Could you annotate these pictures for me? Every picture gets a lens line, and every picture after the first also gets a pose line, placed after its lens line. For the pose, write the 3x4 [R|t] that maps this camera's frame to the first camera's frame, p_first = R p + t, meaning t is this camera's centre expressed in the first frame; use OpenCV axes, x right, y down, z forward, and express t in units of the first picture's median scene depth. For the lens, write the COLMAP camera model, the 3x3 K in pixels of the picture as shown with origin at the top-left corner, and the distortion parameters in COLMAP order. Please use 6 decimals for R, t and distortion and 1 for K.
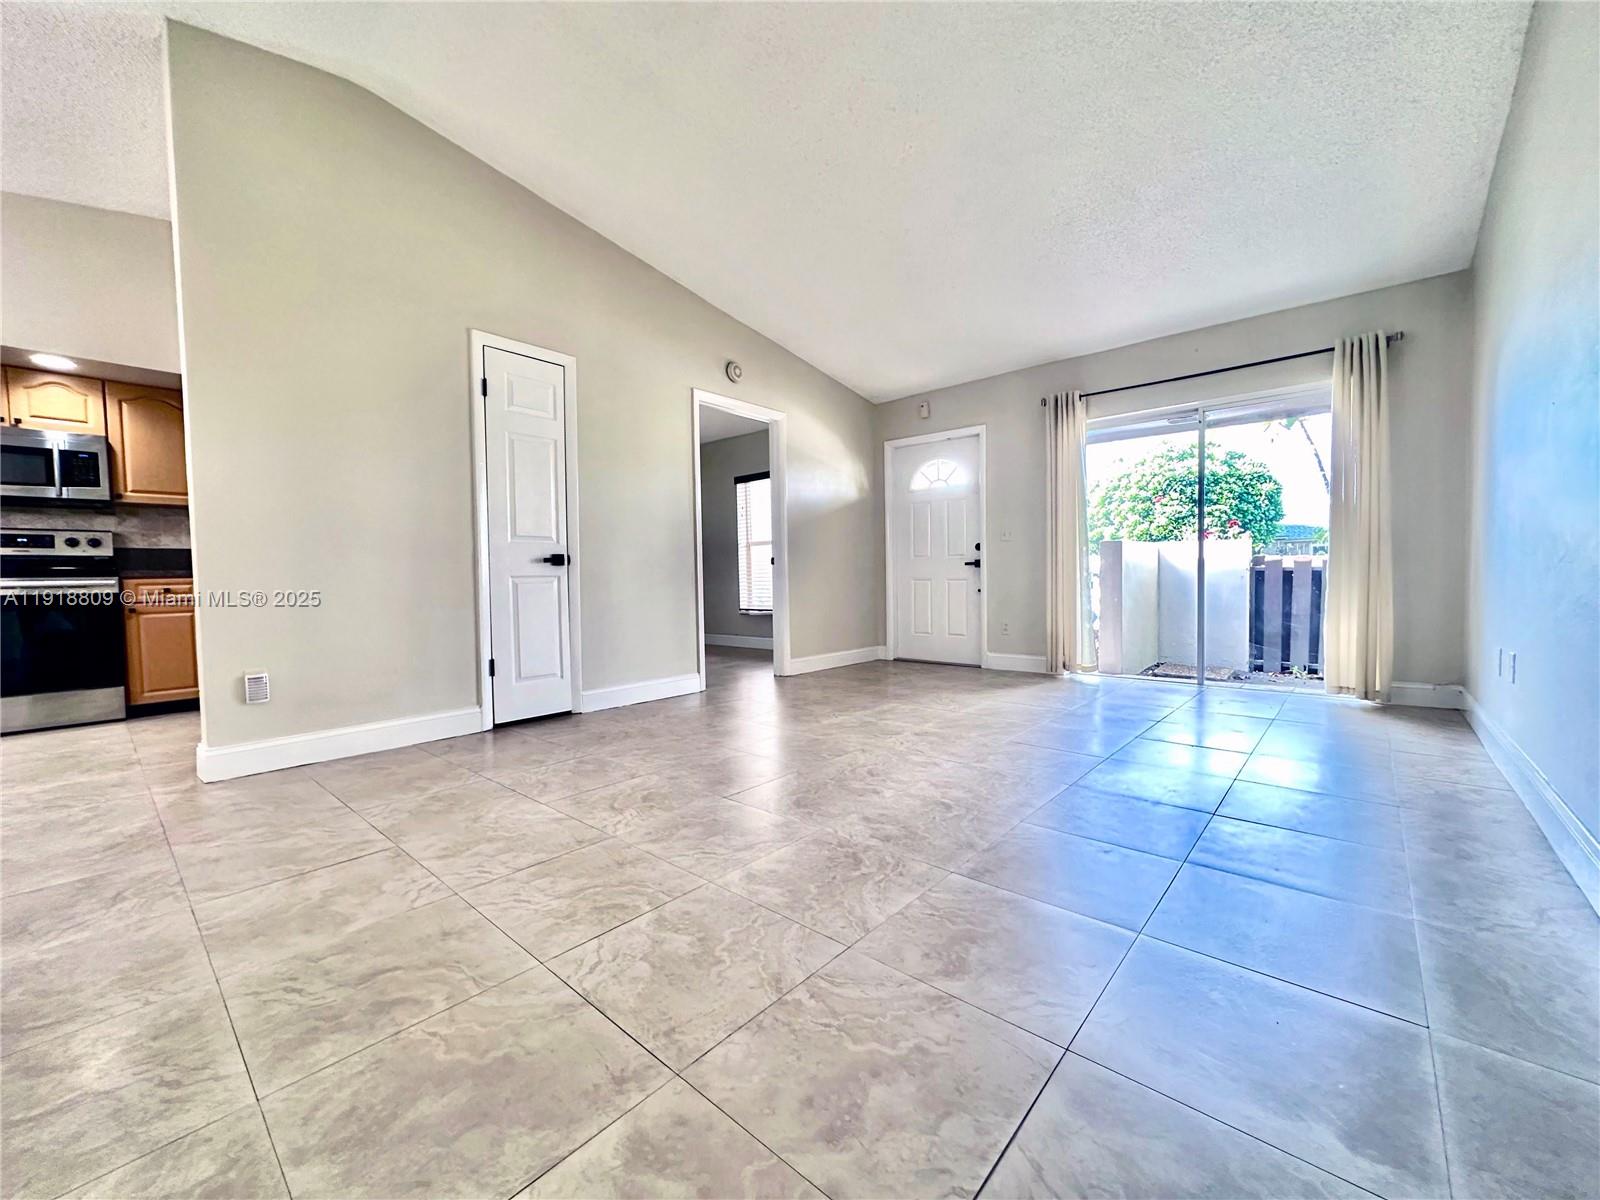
lens RADIAL K [[640.8, 0, 799.6], [0, 640.8, 595.0], [0, 0, 1]] dist [0.001339, 0.000176]
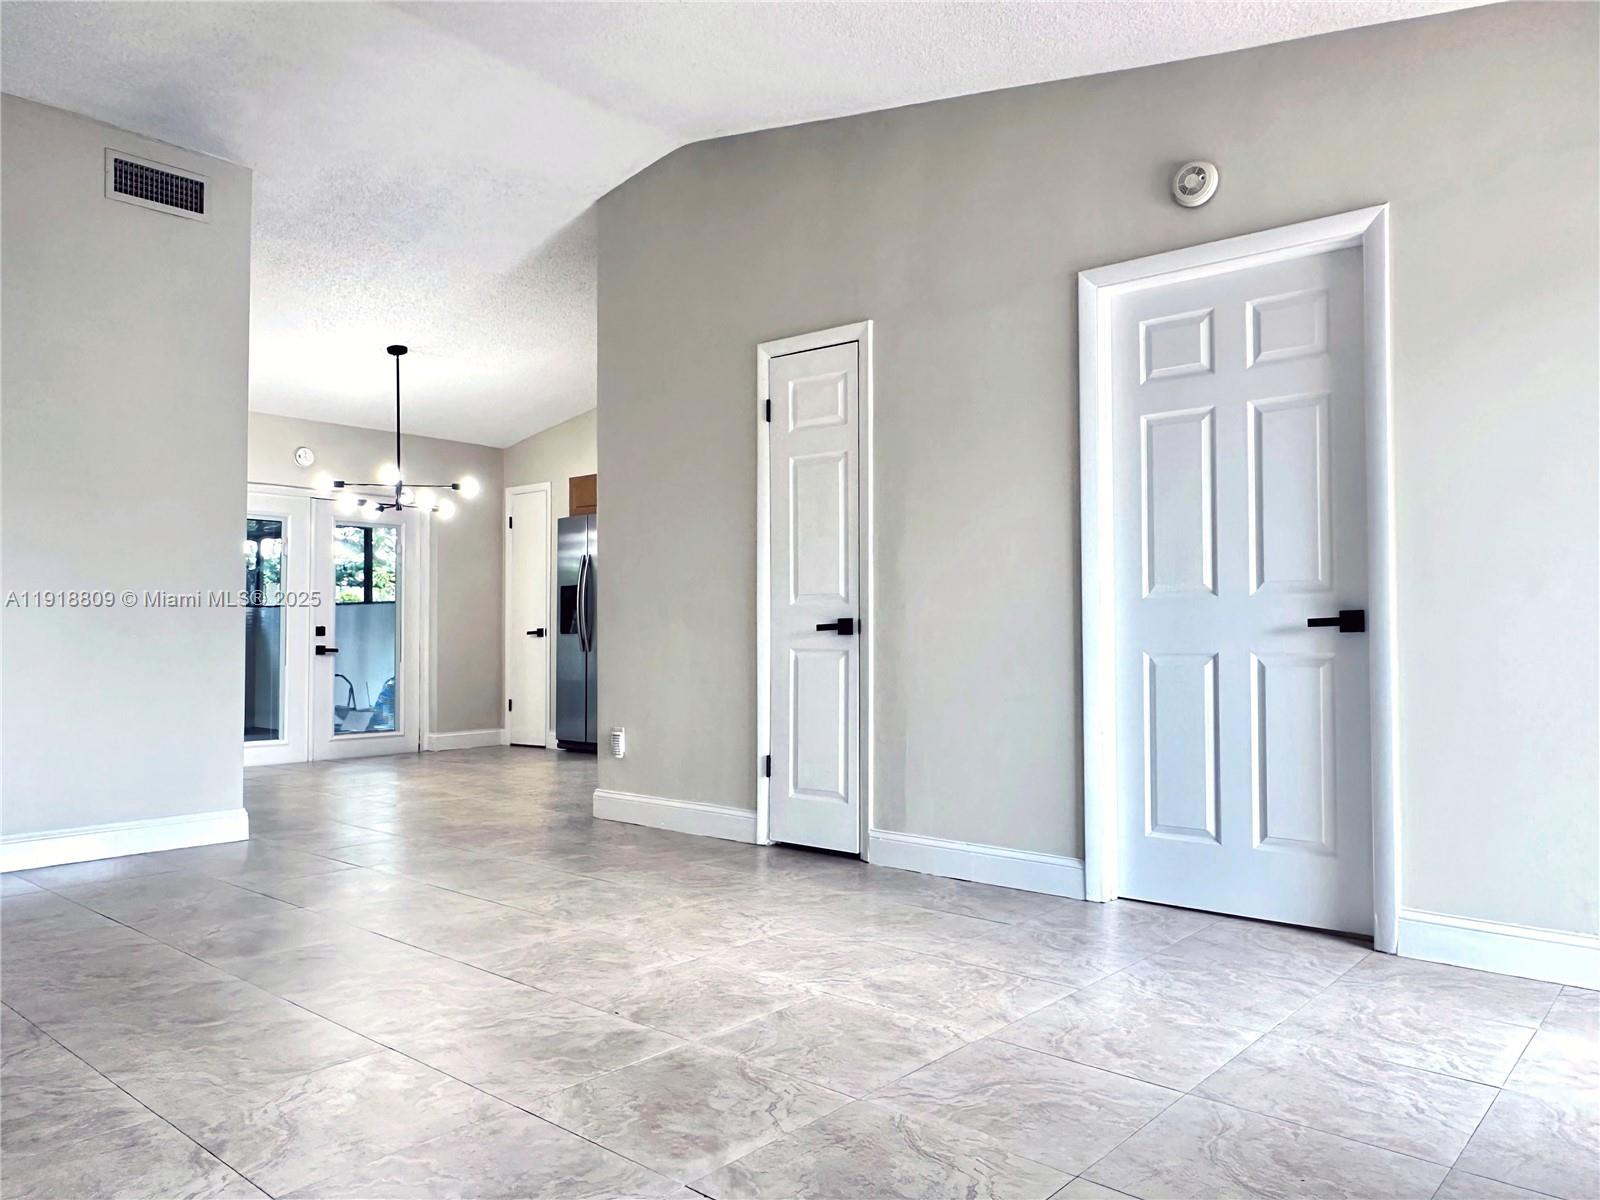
lens RADIAL K [[1131.7, 0, 794.9], [0, 1131.7, 606.9], [0, 0, 1]] dist [0.001282, -0.005348]
pose [[0.015187, -0.002771, -0.999881, 1.247219], [-0.031579, 0.999496, -0.003249, -0.105538], [0.999386, 0.031624, 0.015092, 1.395815]]
